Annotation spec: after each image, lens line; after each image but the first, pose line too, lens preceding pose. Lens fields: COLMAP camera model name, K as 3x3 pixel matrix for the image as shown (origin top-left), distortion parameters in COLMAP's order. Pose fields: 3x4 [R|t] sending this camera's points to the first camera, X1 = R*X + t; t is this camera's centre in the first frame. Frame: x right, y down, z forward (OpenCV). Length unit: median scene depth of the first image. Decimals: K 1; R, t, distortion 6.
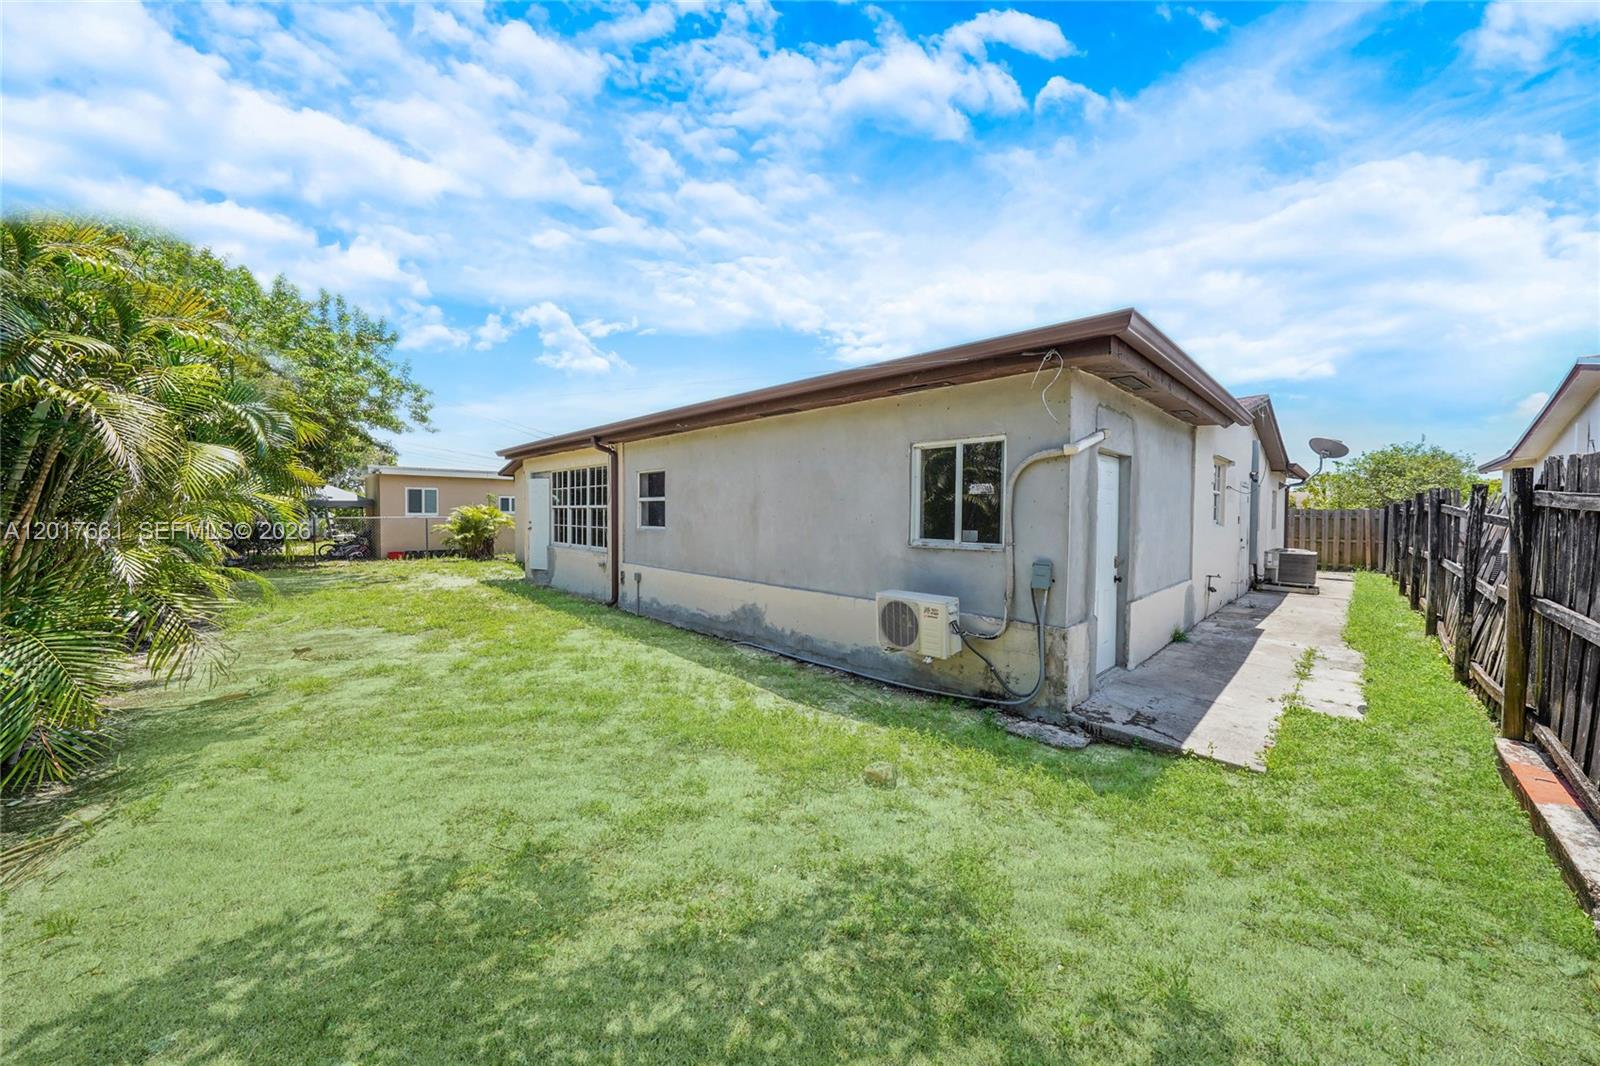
lens RADIAL K [[556.9, 0, 784.5], [0, 556.9, 530.0], [0, 0, 1]] dist [-0.019308, 0.003569]
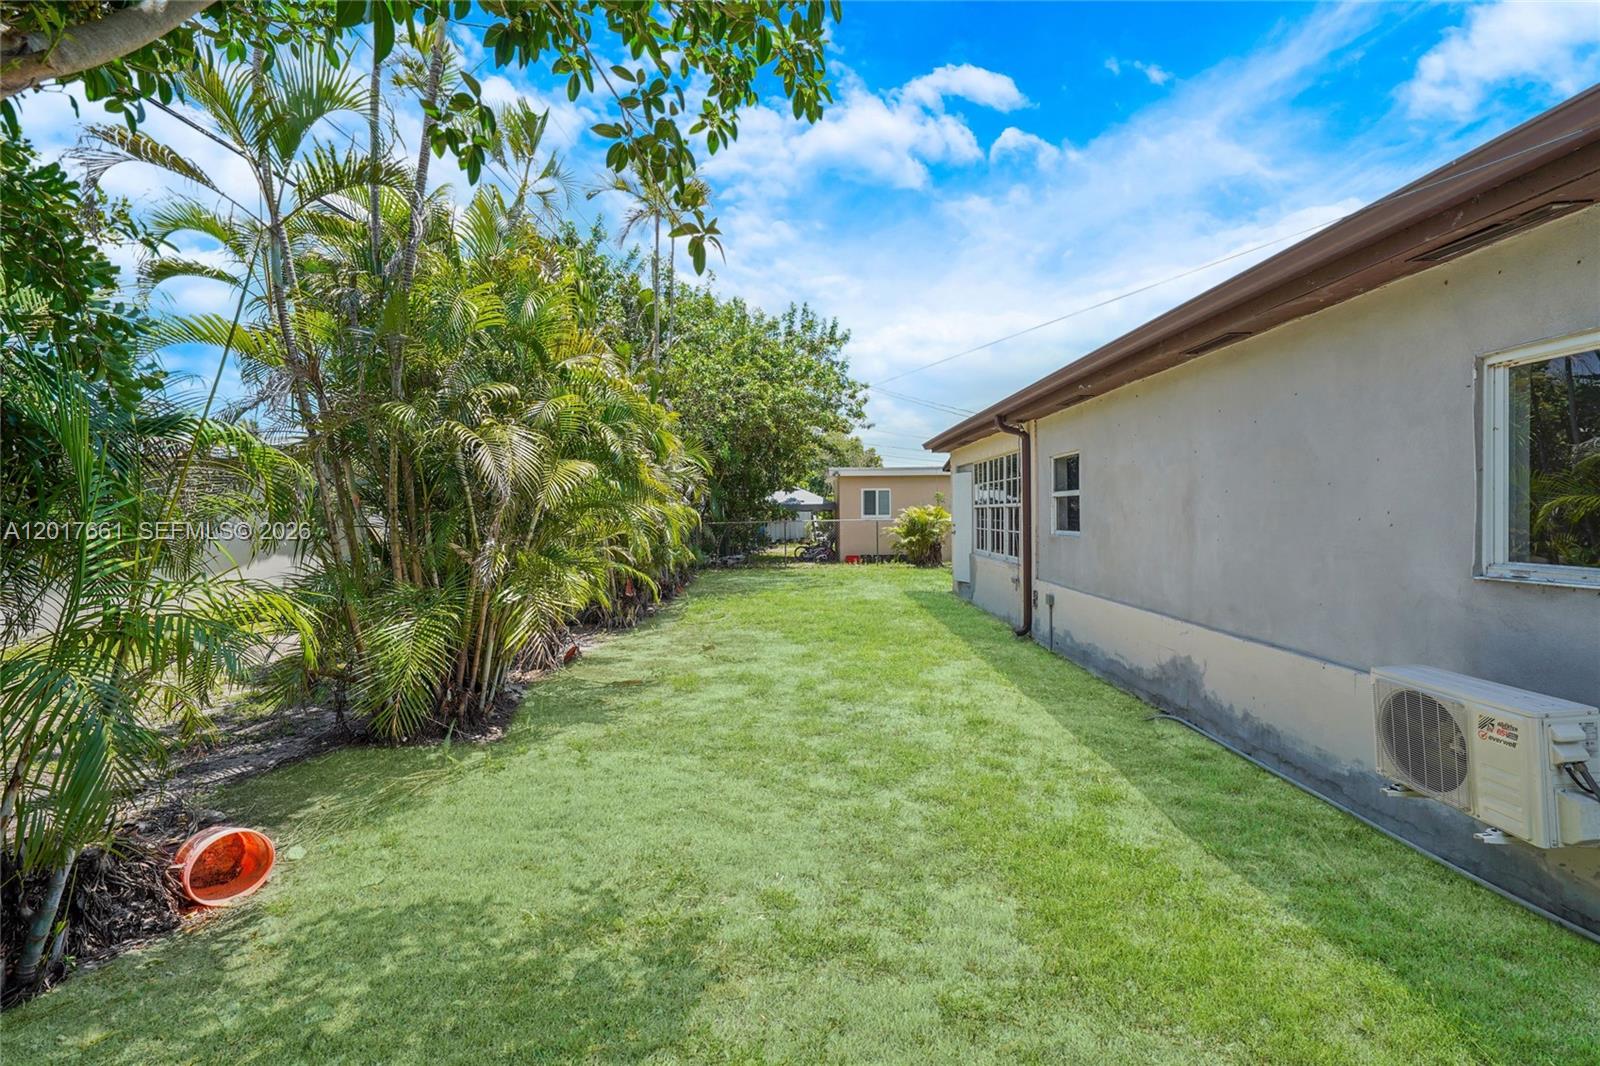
lens RADIAL K [[687.6, 0, 801.8], [0, 687.6, 521.9], [0, 0, 1]] dist [-0.006202, 0.003298]
pose [[0.734752, -0.005014, -0.678318, 0.129243], [-0.006262, 0.999880, -0.014175, -0.004082], [0.678307, 0.014663, 0.734632, 0.124359]]
